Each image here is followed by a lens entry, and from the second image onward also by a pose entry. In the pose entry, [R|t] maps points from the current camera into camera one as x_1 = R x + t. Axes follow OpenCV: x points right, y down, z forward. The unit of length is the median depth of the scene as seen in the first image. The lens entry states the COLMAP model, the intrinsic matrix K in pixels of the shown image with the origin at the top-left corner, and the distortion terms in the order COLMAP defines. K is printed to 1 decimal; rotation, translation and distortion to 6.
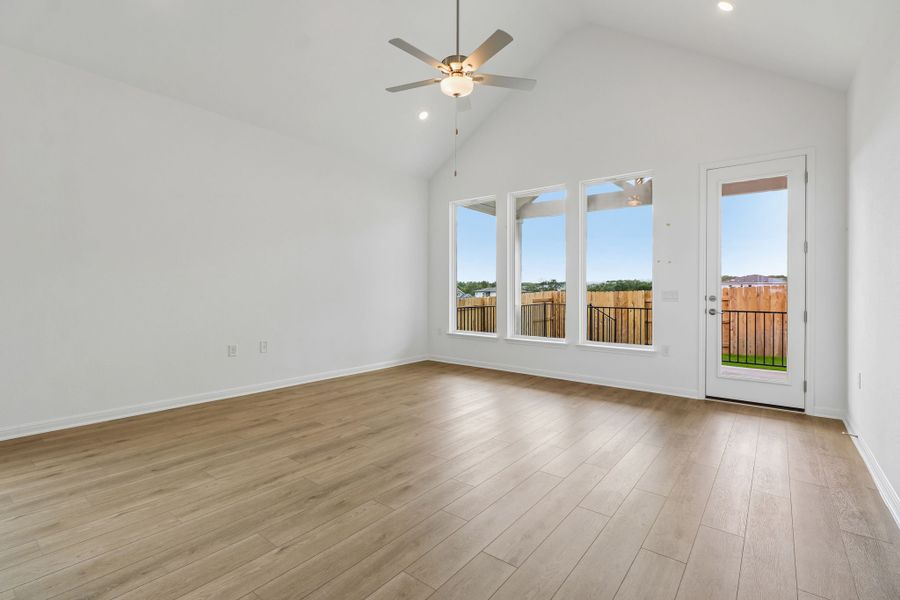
lens RADIAL K [[416.8, 0, 453.1], [0, 416.8, 292.0], [0, 0, 1]] dist [0.005377, -0.000498]
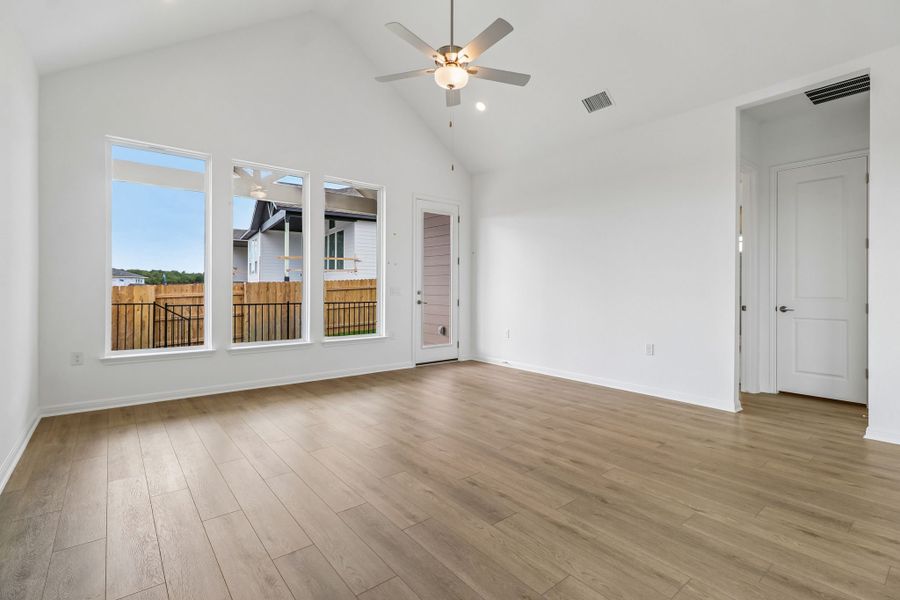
lens RADIAL K [[416.8, 0, 452.8], [0, 416.8, 290.8], [0, 0, 1]] dist [0.005377, -0.000498]
pose [[0.224784, -0.009266, 0.974364, -0.702538], [-0.002881, 0.999944, 0.010174, -0.005864], [-0.974404, -0.005094, 0.224745, 0.580292]]
